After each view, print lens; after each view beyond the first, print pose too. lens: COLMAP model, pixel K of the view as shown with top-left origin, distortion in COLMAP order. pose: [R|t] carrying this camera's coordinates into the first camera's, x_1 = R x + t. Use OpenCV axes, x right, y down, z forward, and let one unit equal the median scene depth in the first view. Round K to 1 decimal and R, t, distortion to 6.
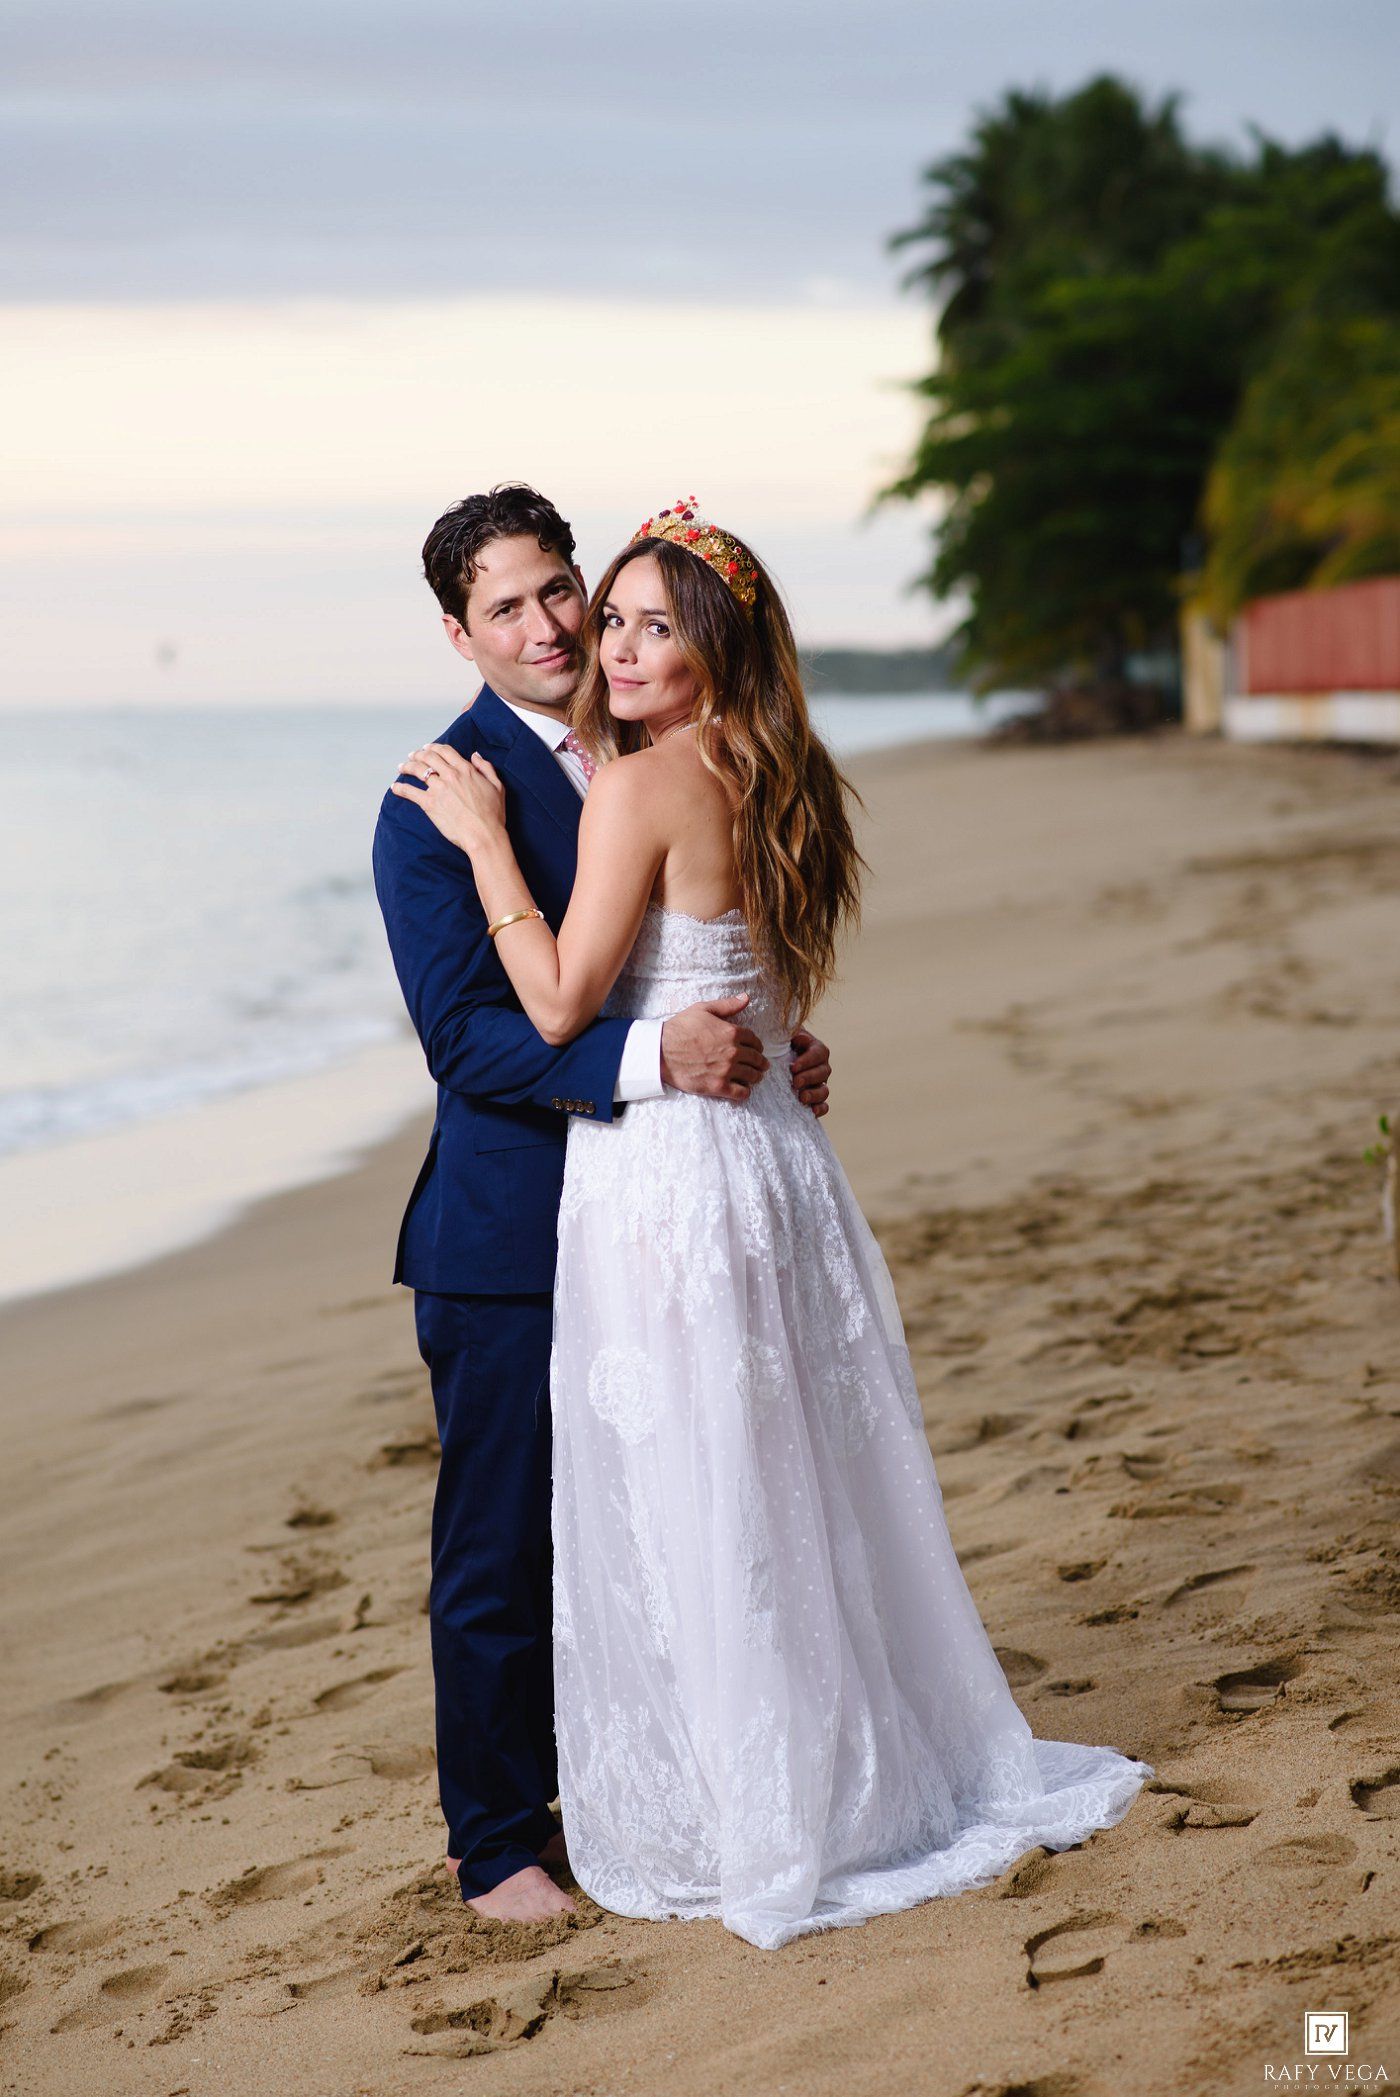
lens RADIAL K [[5100.5, 0, 698.5], [0, 5100.5, 1094.1], [0, 0, 1]] dist [0.031743, 0.518591]
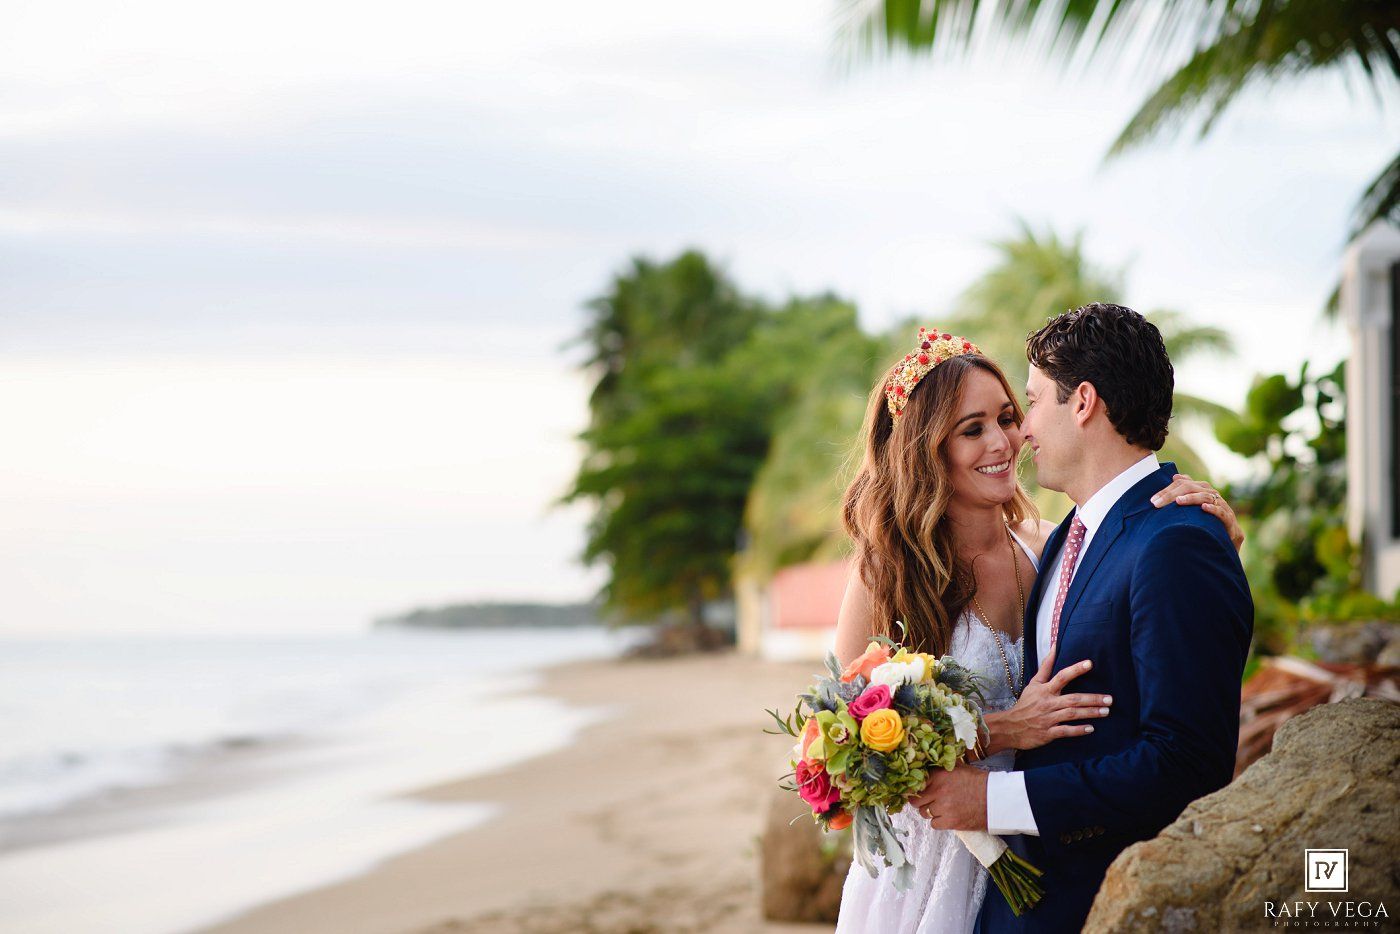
lens RADIAL K [[3405.2, 0, 700.0], [0, 3405.2, 467.0], [0, 0, 1]] dist [0.031743, 0.518591]
pose [[0.997201, 0.009054, 0.074214, 0.003298], [0.000384, 0.992008, -0.126177, 0.005999], [-0.074764, 0.125853, 0.989228, -0.064003]]
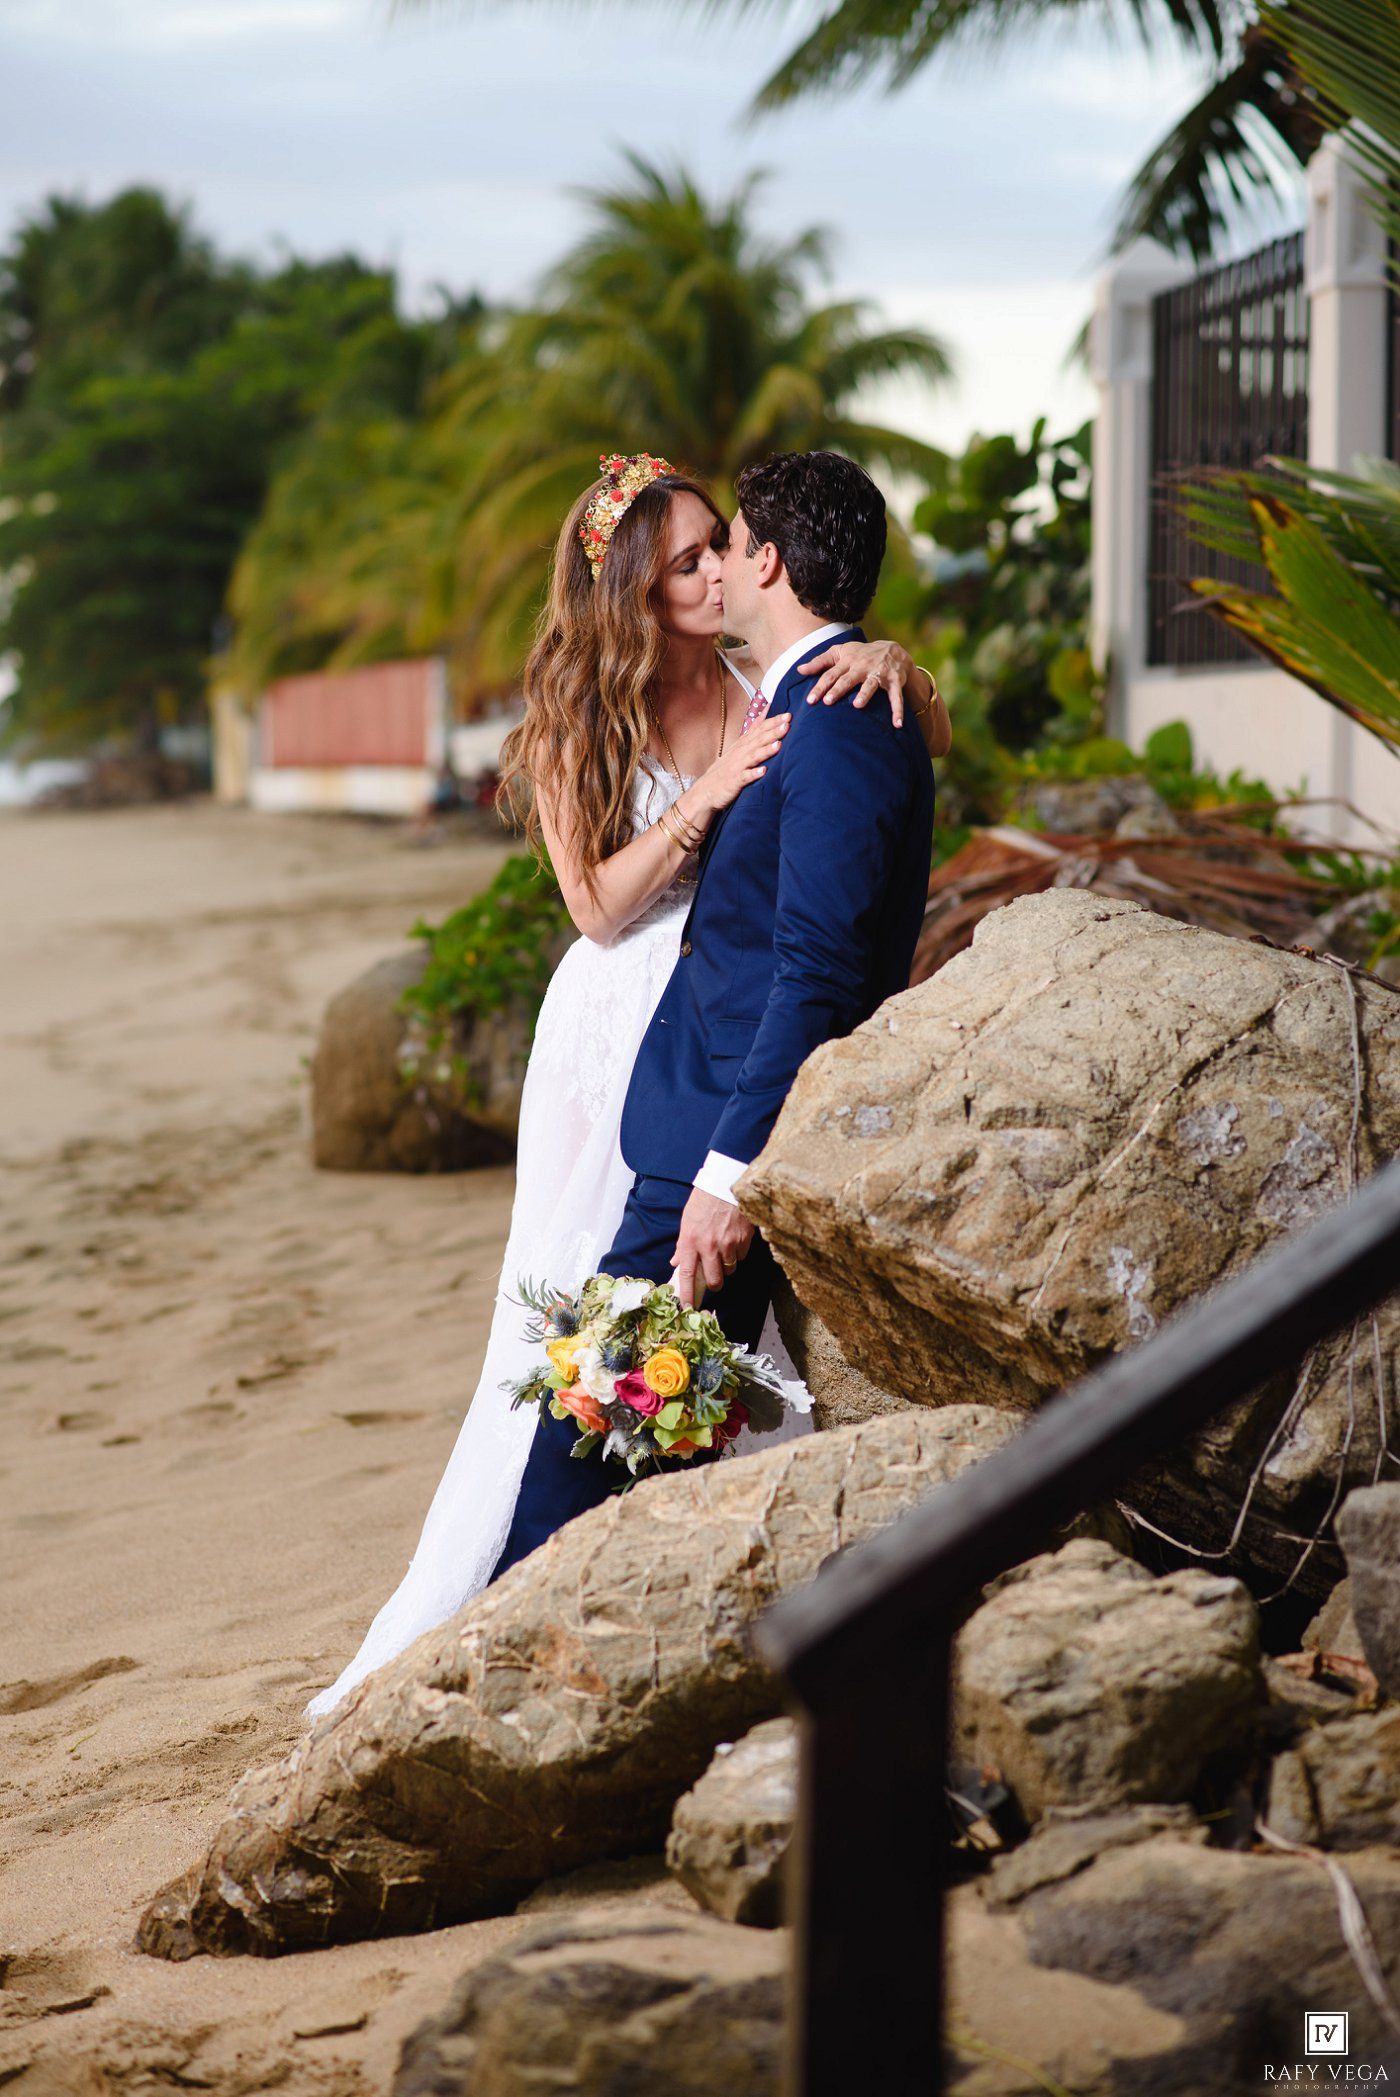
lens RADIAL K [[5190.6, 0, 701.4], [0, 5190.6, 1150.9], [0, 0, 1]] dist [0.044509, -0.459279]
pose [[0.982996, -0.001353, 0.183624, -0.005807], [0.002113, 0.999990, -0.003941, 0.007820], [-0.183617, 0.004262, 0.982989, -0.103229]]
